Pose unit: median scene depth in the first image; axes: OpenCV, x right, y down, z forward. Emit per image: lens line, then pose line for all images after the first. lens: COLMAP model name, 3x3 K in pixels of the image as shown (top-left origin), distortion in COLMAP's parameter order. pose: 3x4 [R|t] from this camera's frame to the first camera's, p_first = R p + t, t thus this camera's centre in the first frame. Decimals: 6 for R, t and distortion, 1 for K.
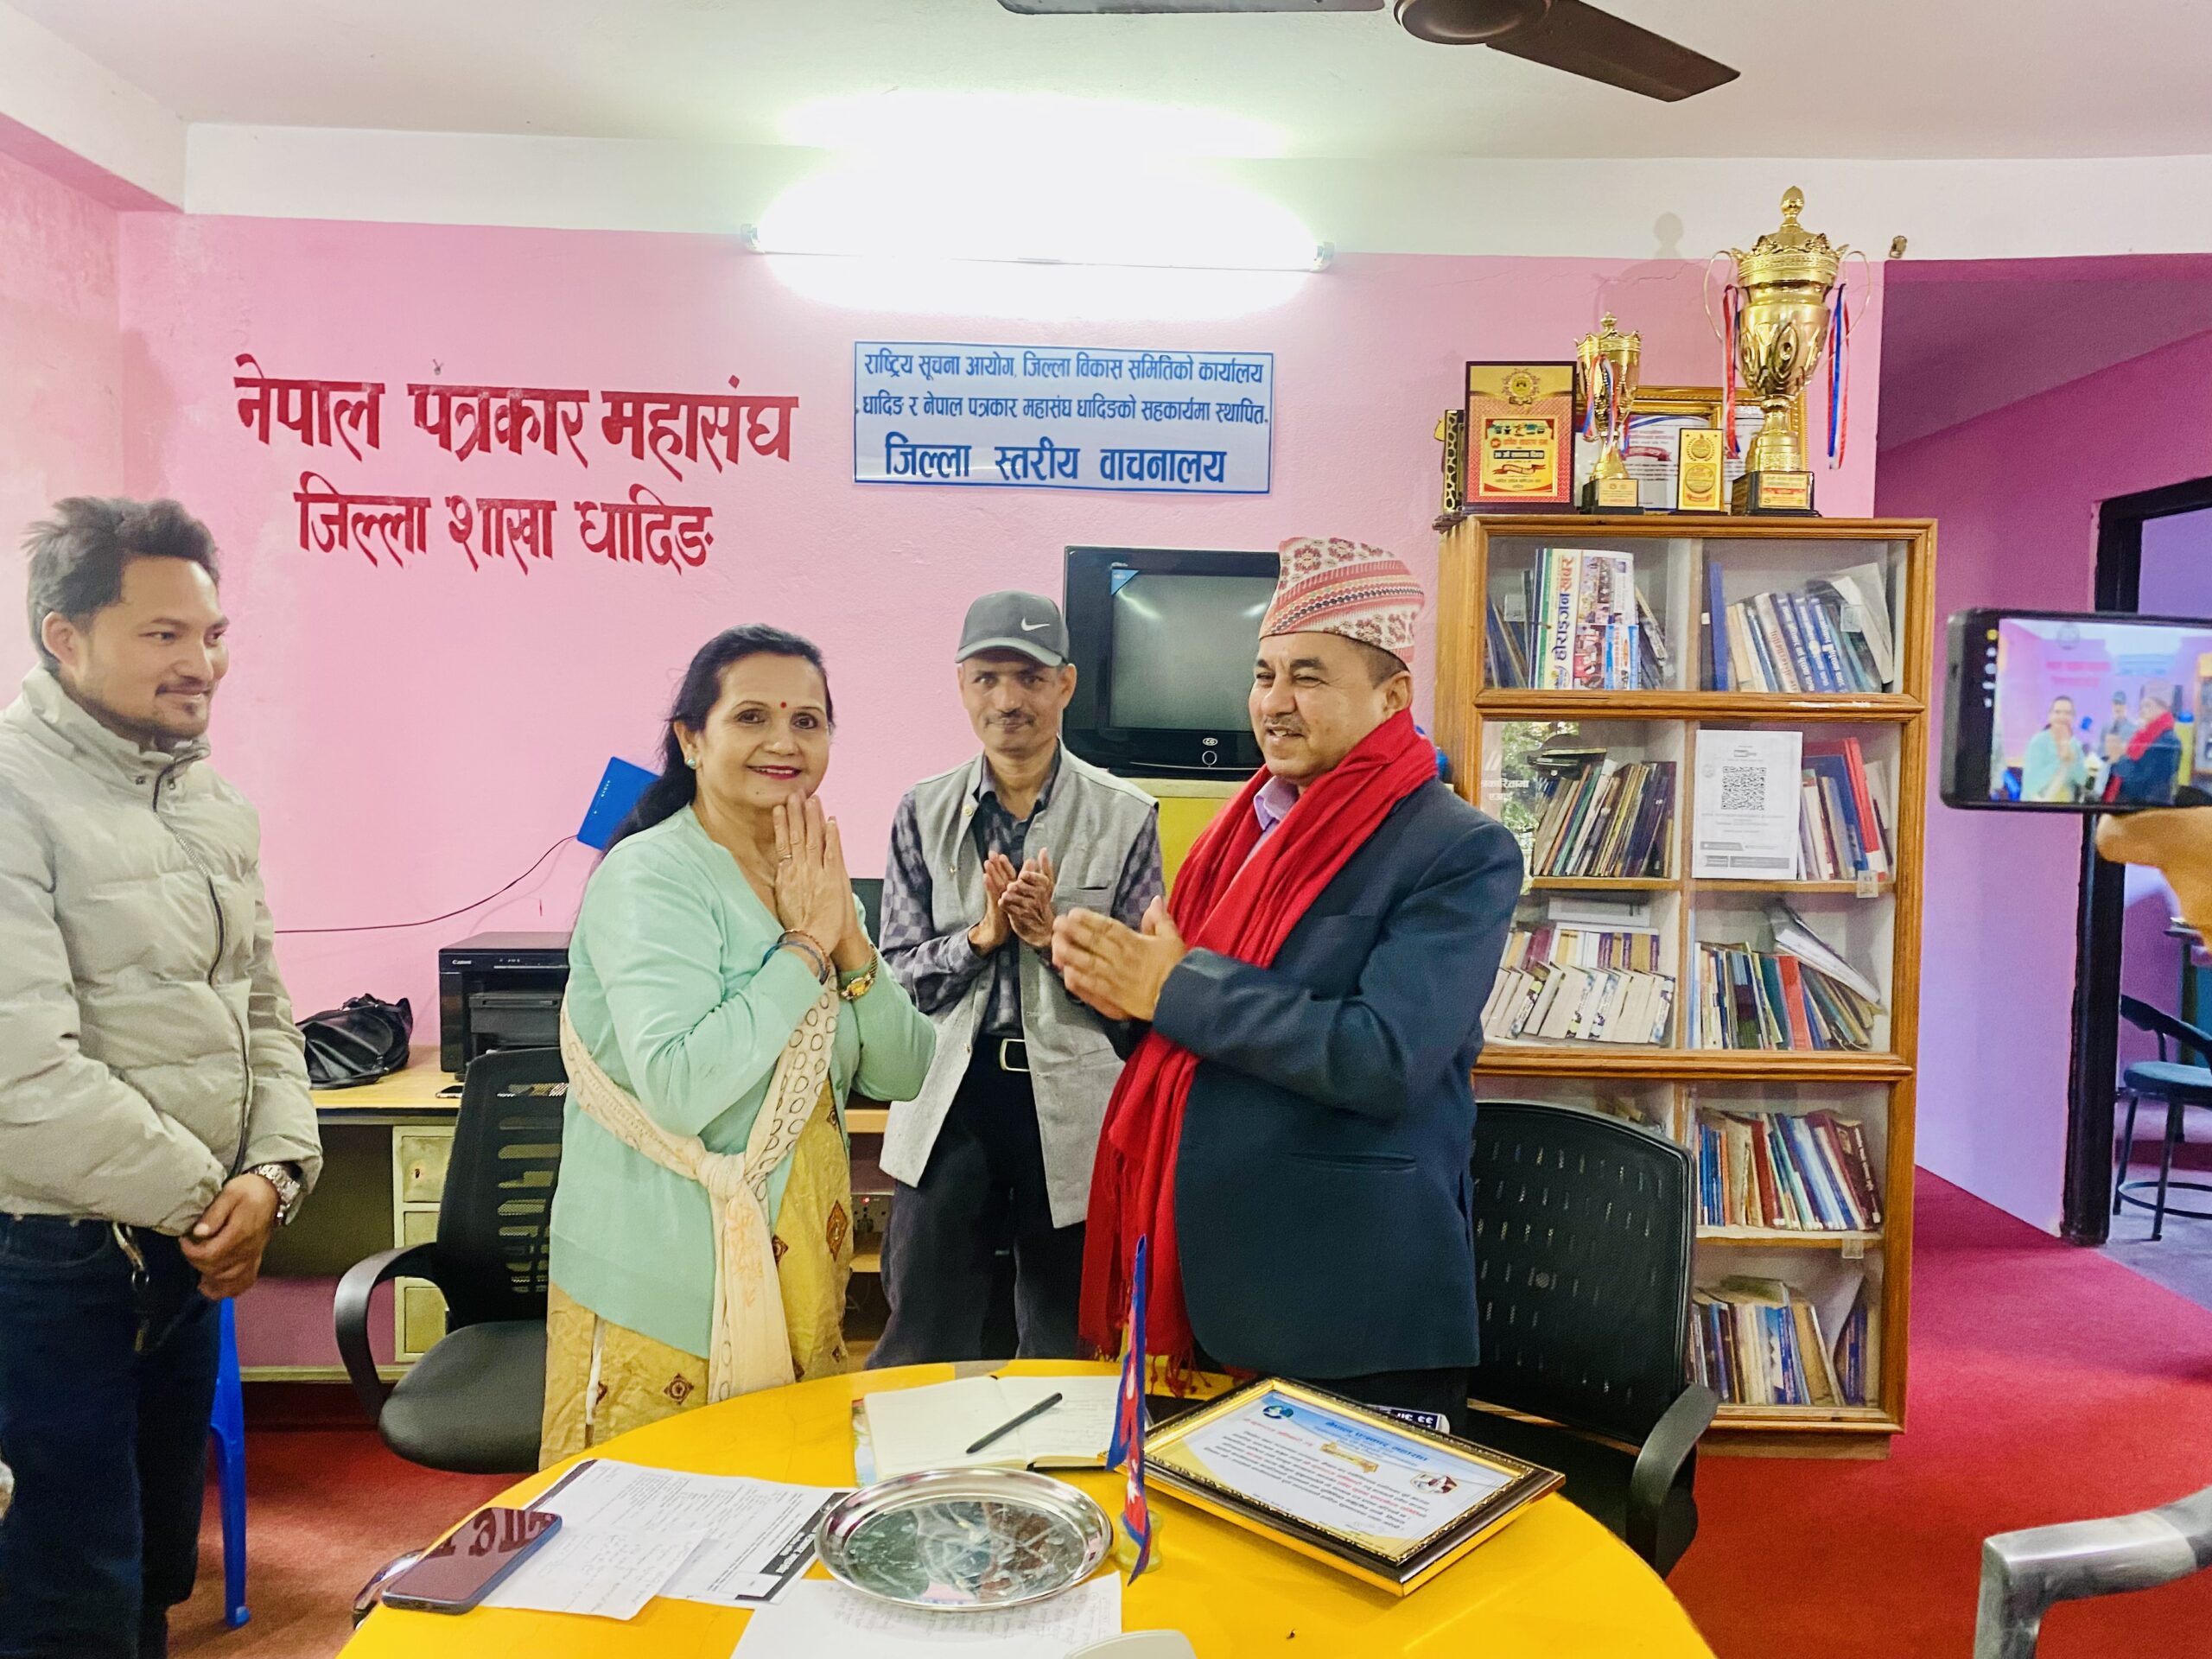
lens RADIAL K [[1706.6, 0, 1078.7], [0, 1706.6, 850.1], [0, 0, 1]] dist [0.056996, -0.078960]
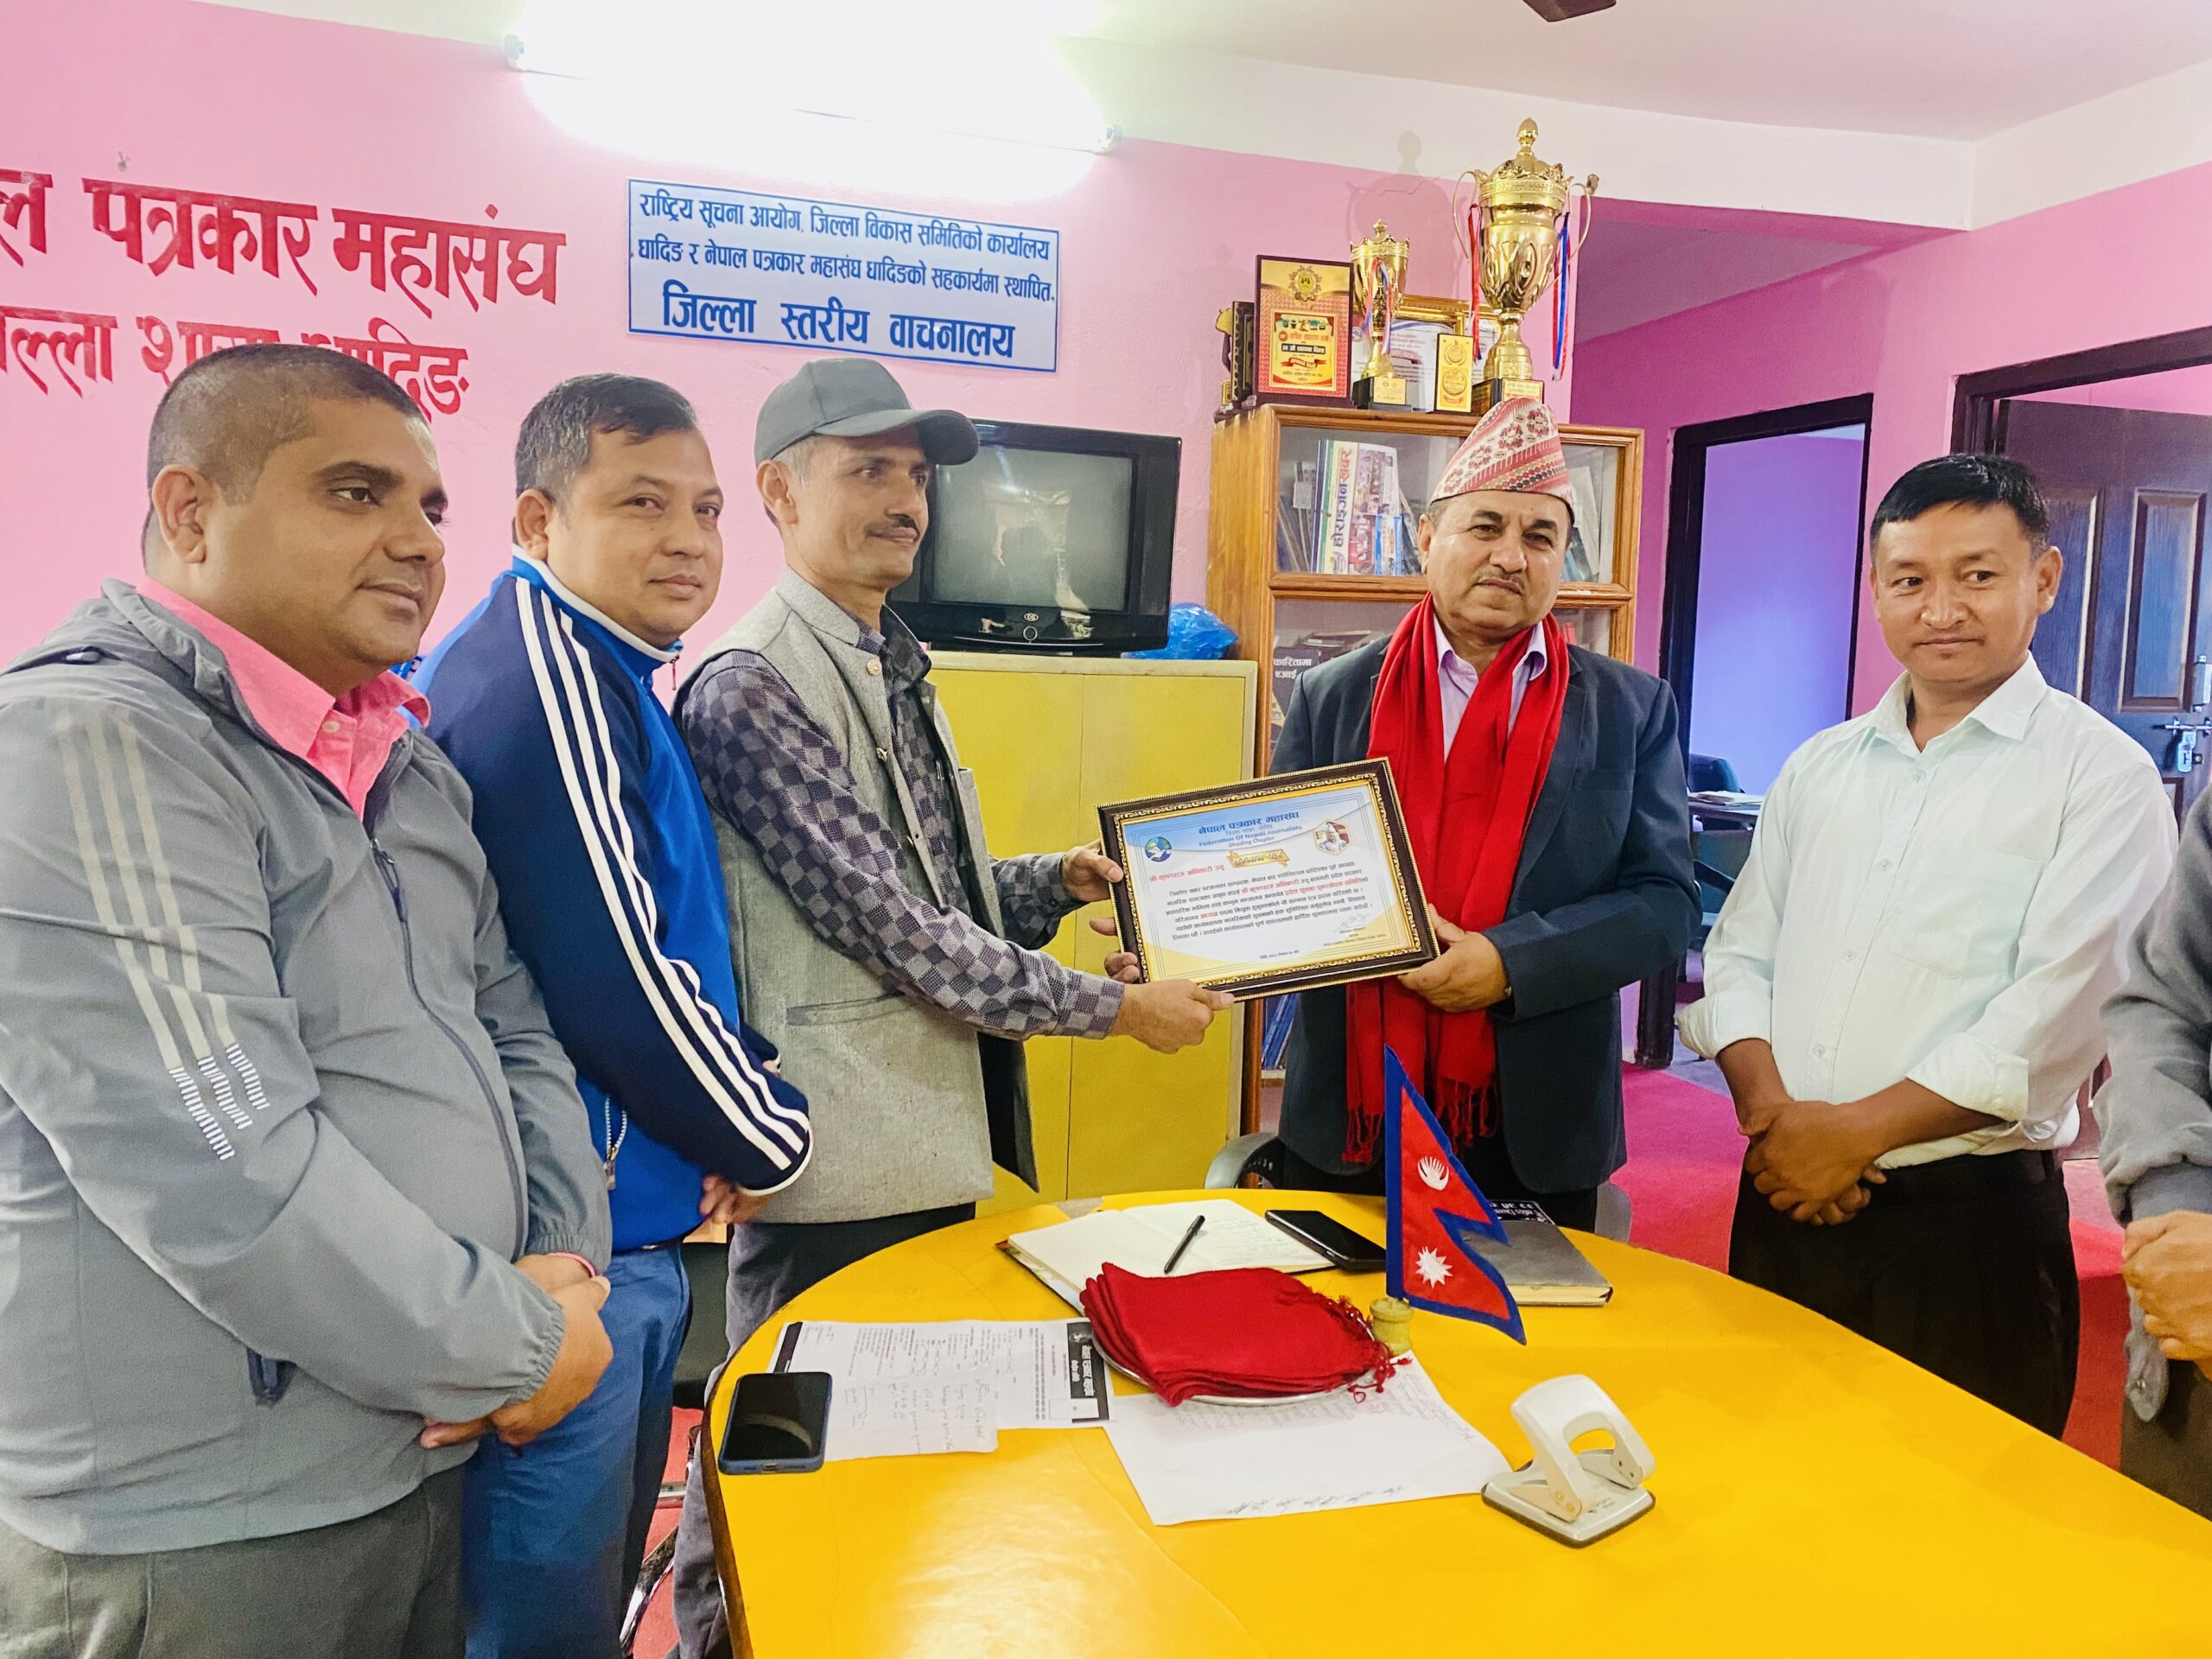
lens RADIAL K [[1706.6, 0, 1096.8], [0, 1706.6, 833.4], [0, 0, 1]] dist [0.056996, -0.078960]
pose [[0.950029, -0.023450, 0.311281, -0.187536], [0.010206, 0.998975, 0.044110, 0.019009], [-0.311996, -0.038729, 0.949294, 0.022982]]
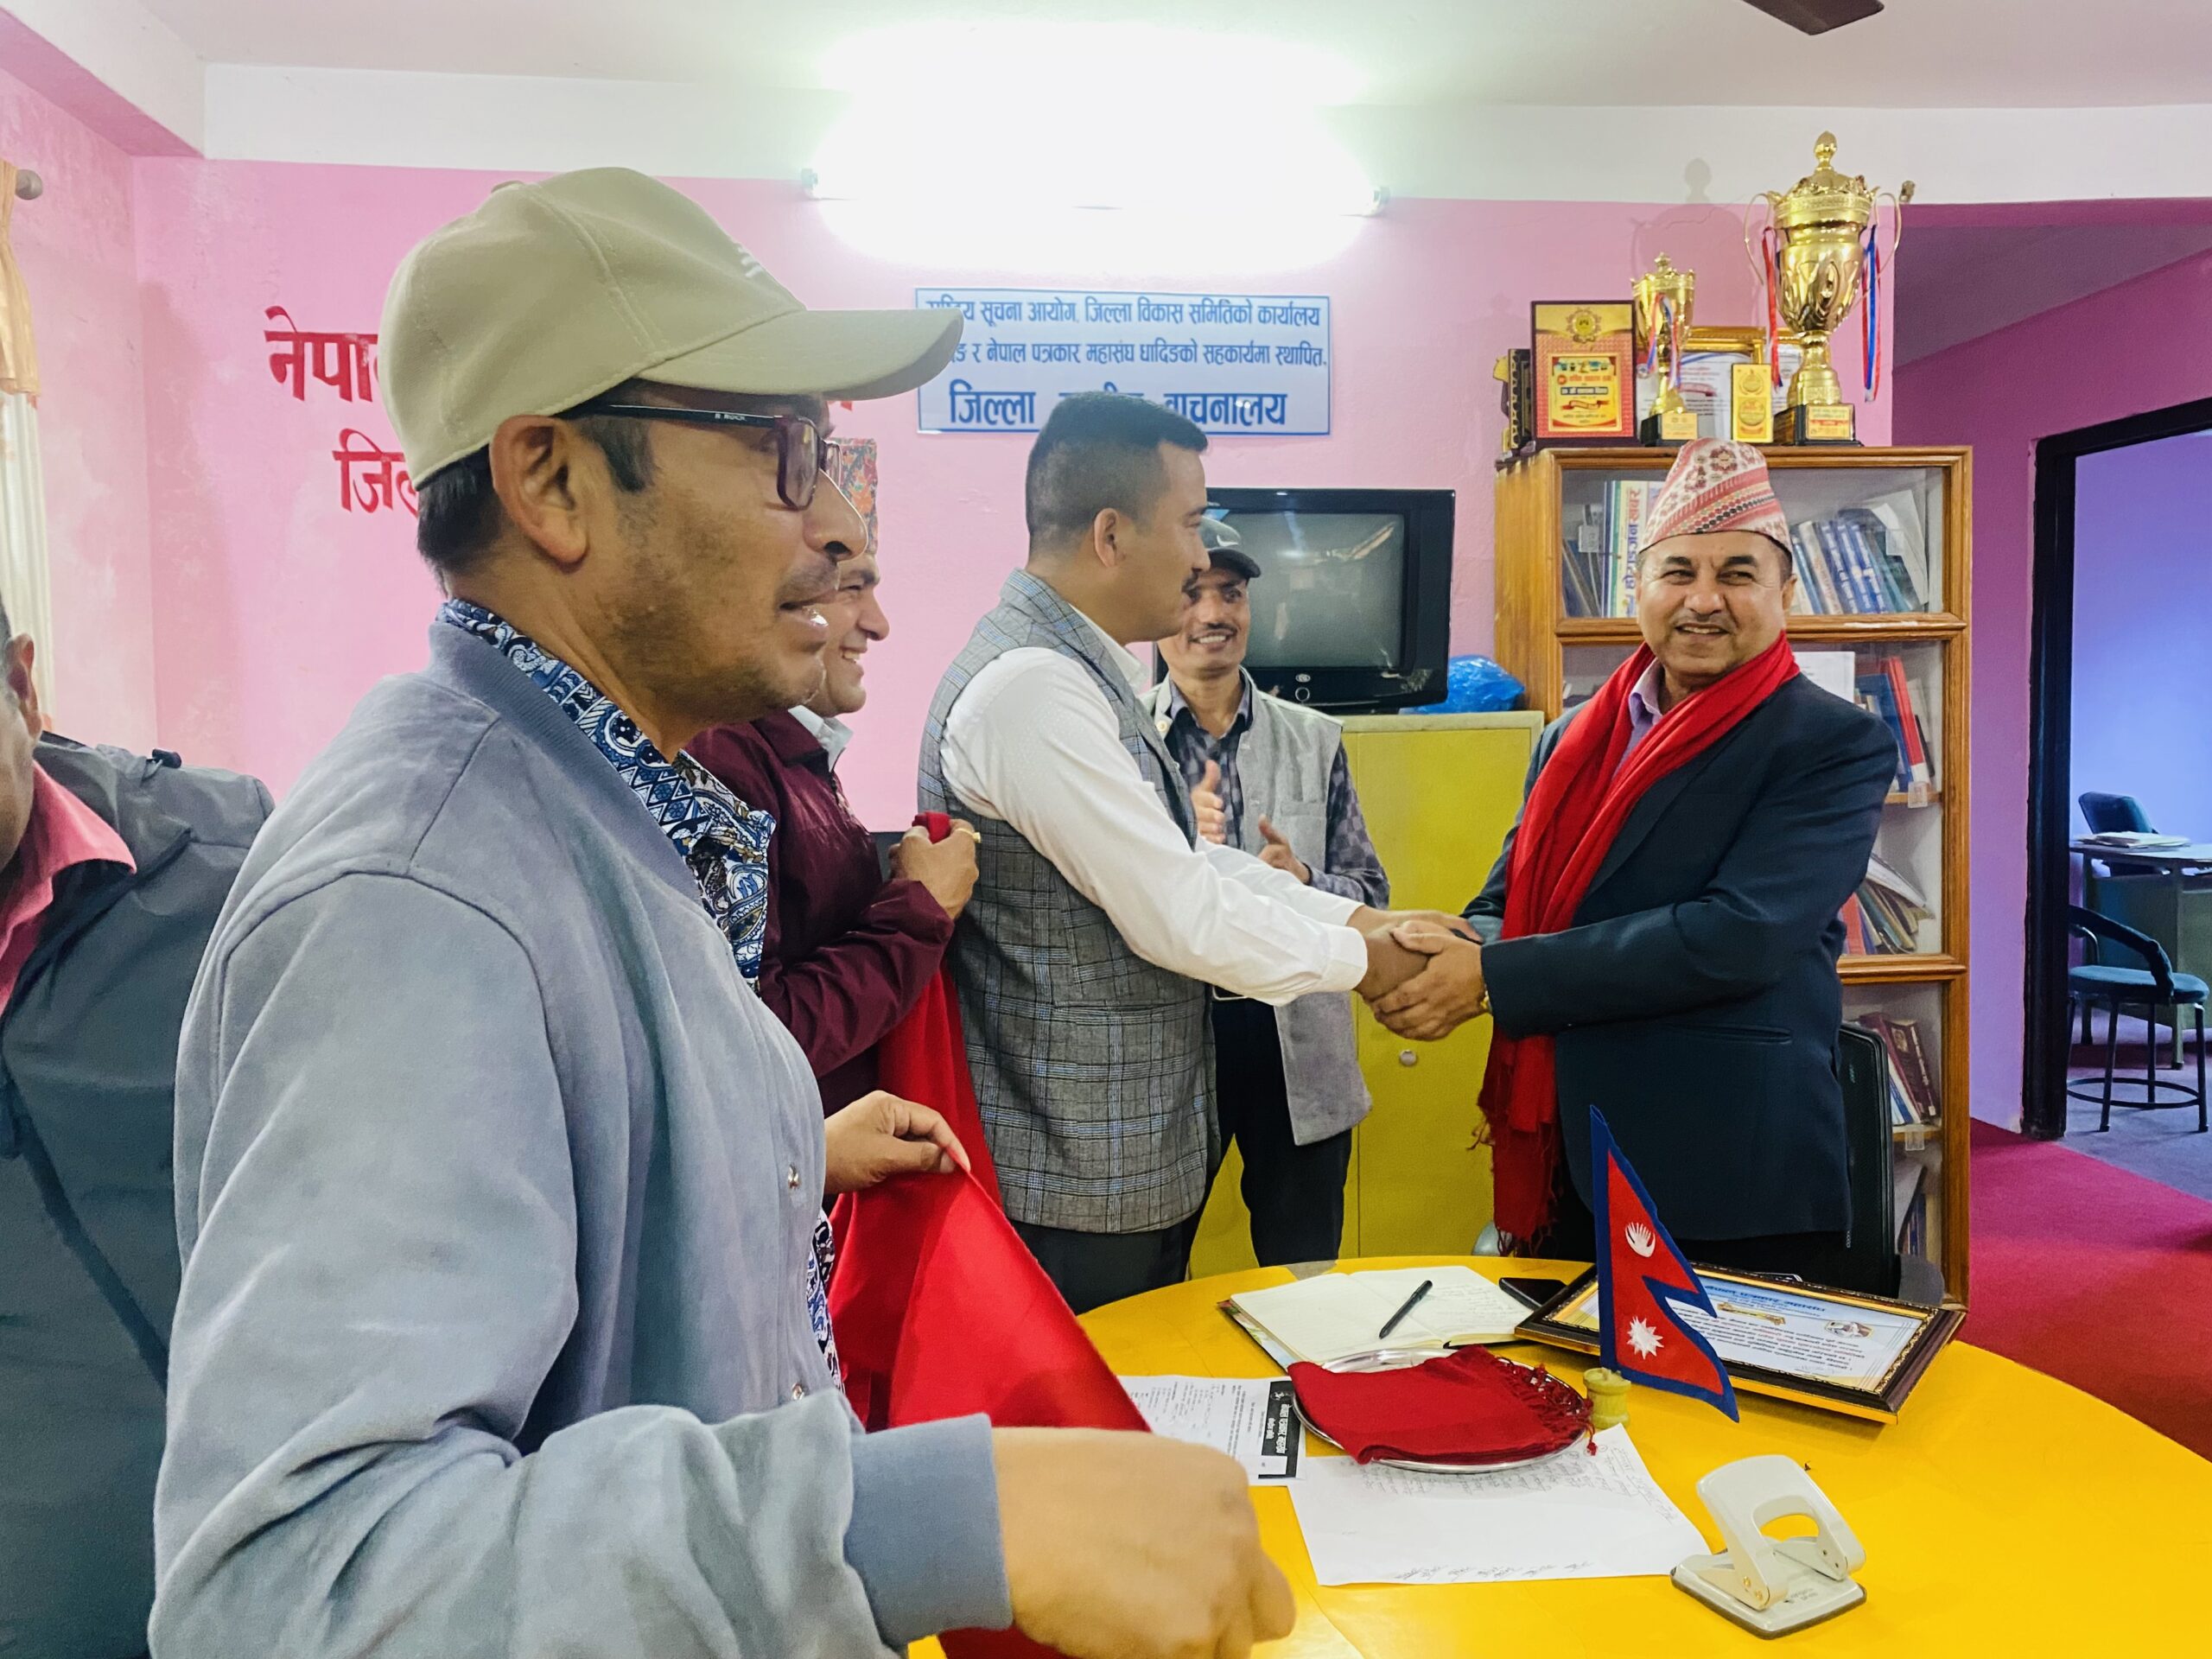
lens RADIAL K [[1706.6, 0, 1085.2], [0, 1706.6, 838.8], [0, 0, 1]] dist [0.056996, -0.078960]
pose [[0.993751, -0.040429, 0.104039, -0.148951], [0.040165, 0.999182, 0.004636, 0.020327], [-0.104141, -0.000428, 0.994562, 0.004132]]
